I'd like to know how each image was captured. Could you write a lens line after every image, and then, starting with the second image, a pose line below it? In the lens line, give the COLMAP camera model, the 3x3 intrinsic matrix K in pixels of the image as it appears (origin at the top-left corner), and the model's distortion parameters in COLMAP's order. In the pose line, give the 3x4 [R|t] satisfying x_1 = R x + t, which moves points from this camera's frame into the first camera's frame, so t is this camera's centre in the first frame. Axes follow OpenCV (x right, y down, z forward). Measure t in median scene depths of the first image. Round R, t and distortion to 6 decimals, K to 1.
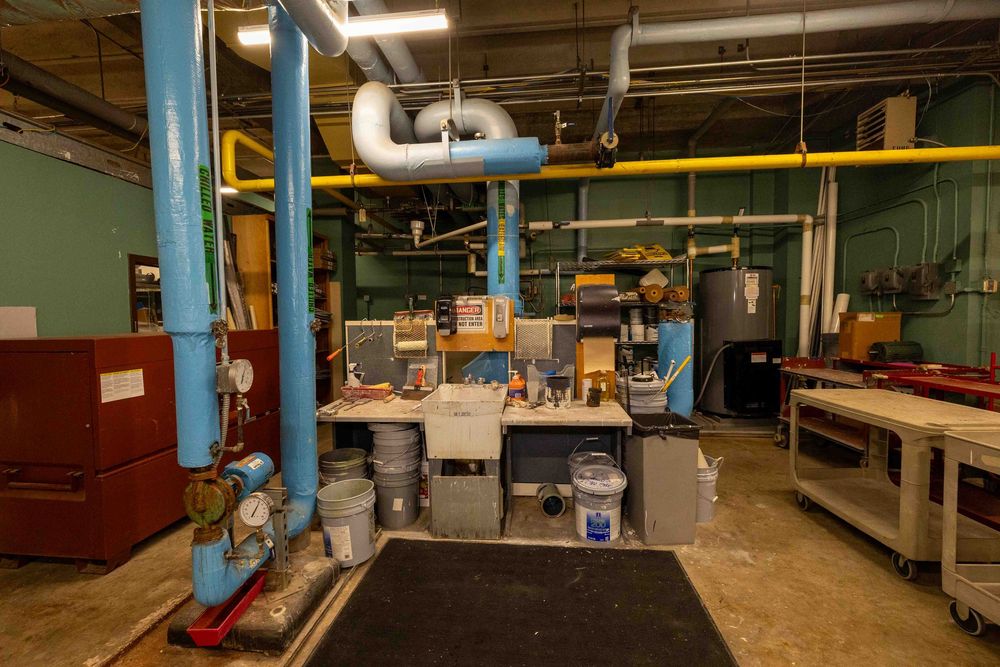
lens RADIAL K [[418.0, 0, 500.0], [0, 418.0, 333.5], [0, 0, 1]] dist [-0.001293, 0.000035]
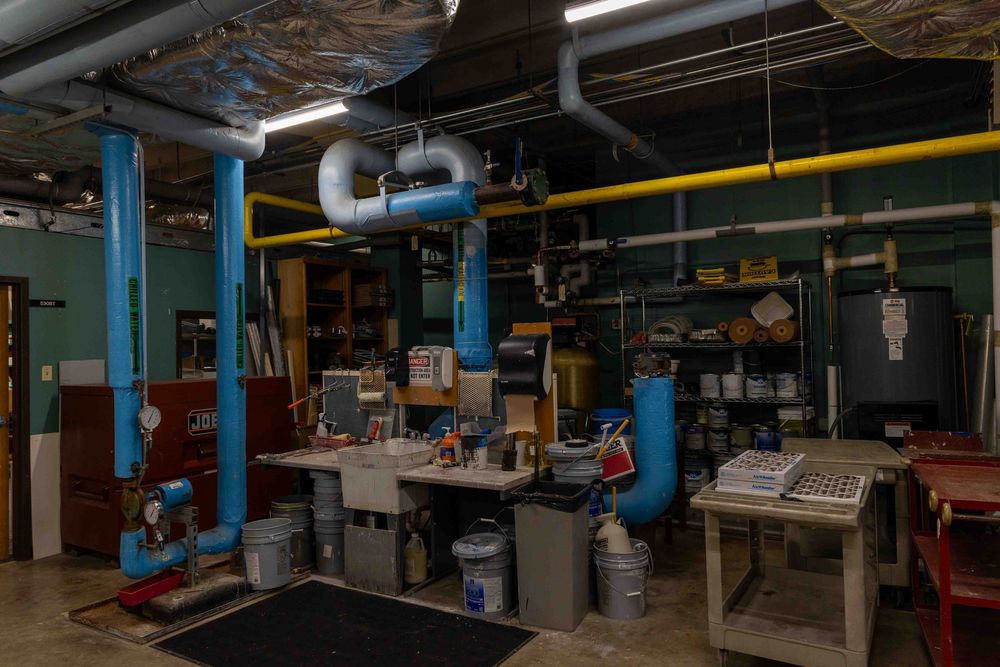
lens RADIAL K [[670.1, 0, 500.0], [0, 670.1, 333.5], [0, 0, 1]] dist [0.007011, 0.000435]
pose [[0.903254, -0.011960, -0.428939, 0.802234], [-0.012122, 0.998501, -0.053366, -0.042891], [0.428935, 0.053402, 0.901756, -0.321719]]
